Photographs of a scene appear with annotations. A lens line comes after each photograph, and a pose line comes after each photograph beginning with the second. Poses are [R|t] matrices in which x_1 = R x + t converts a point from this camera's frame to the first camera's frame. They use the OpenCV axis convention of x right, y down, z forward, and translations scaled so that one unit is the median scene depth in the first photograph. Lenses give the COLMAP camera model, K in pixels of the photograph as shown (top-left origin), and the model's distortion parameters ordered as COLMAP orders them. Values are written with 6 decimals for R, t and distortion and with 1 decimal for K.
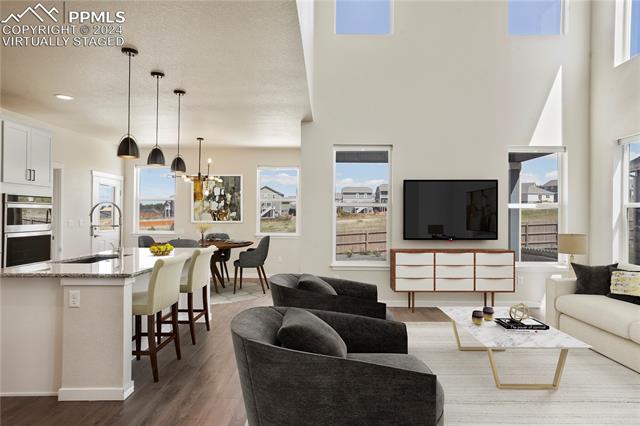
lens RADIAL K [[397.3, 0, 320.8], [0, 397.3, 212.1], [0, 0, 1]] dist [-0.008759, -0.003500]
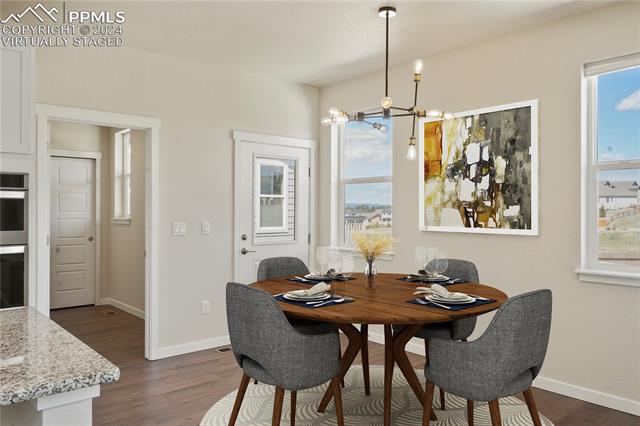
lens RADIAL K [[467.8, 0, 318.5], [0, 467.8, 213.0], [0, 0, 1]] dist [-0.036060, 0.001198]
pose [[0.658390, 0.008421, -0.752630, -0.012610], [0.003321, 0.999895, 0.014093, 0.000232], [0.752670, -0.011778, 0.658293, 0.577758]]
